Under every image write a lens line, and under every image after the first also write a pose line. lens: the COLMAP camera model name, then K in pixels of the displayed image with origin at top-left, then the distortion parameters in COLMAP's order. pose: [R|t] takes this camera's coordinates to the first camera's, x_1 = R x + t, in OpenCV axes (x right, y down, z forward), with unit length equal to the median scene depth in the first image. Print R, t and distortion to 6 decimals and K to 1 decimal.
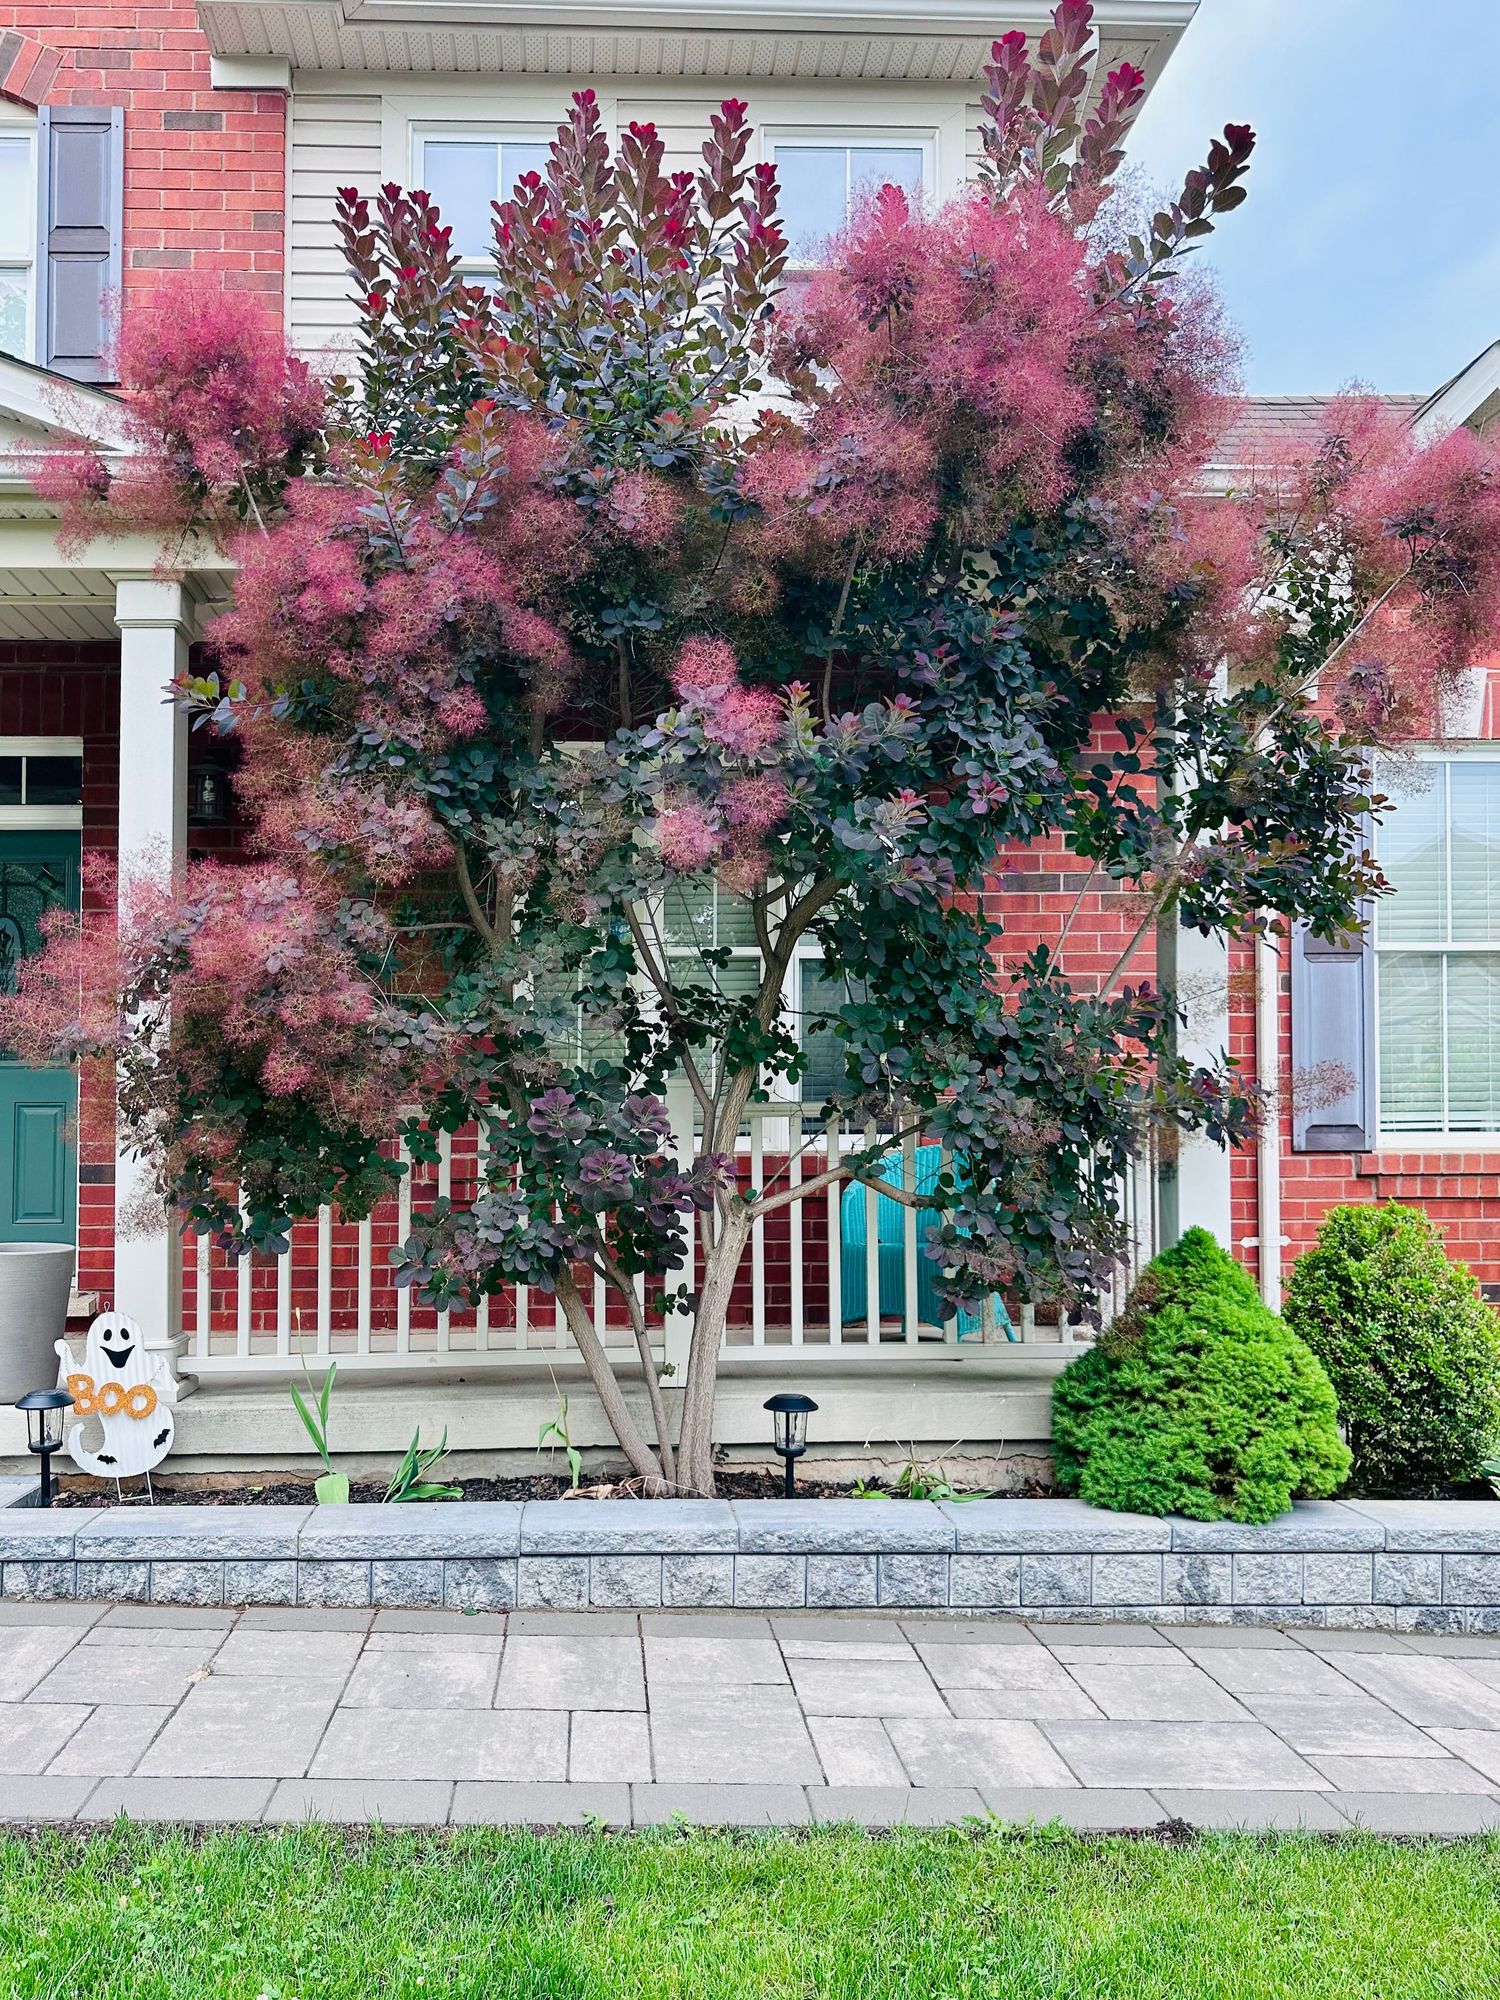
lens RADIAL K [[1401.1, 0, 750.0], [0, 1401.1, 1000.0], [0, 0, 1]] dist [0.054405, -0.003347]
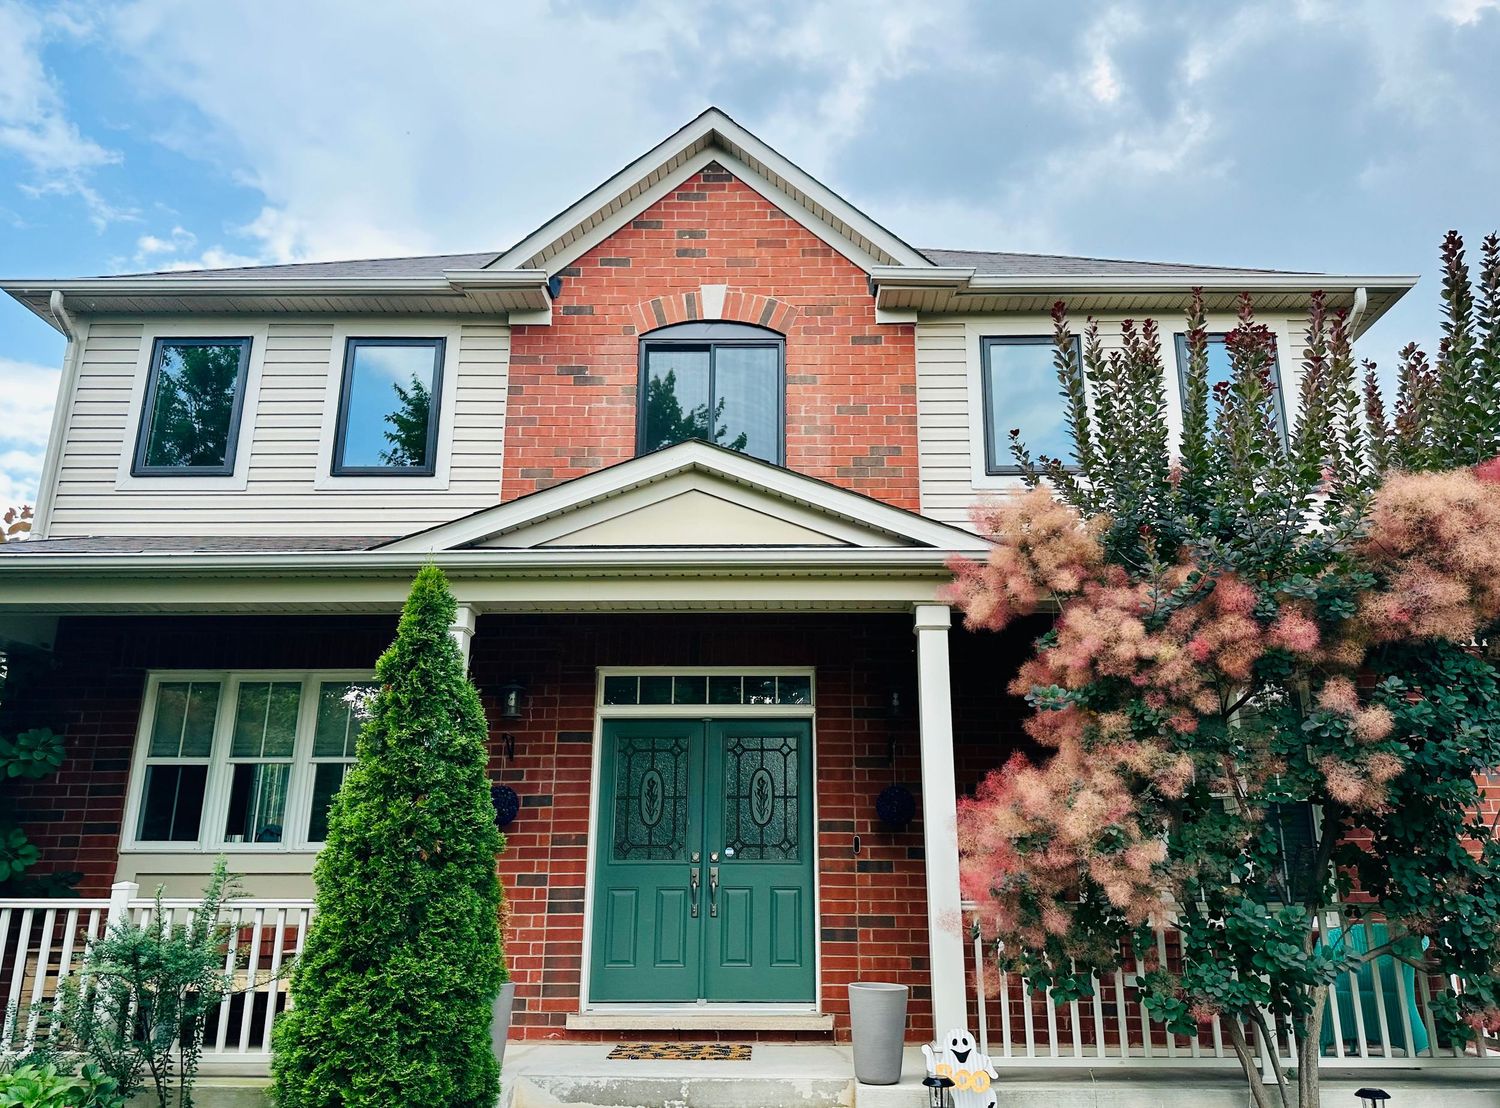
lens RADIAL K [[1069.3, 0, 750.0], [0, 1069.3, 554.0], [0, 0, 1]] dist [0.000272, -0.003795]
pose [[0.999227, 0.004289, -0.039078, -0.655015], [-0.011731, 0.981273, -0.192263, -0.097735], [0.037522, 0.192572, 0.980565, -0.414474]]
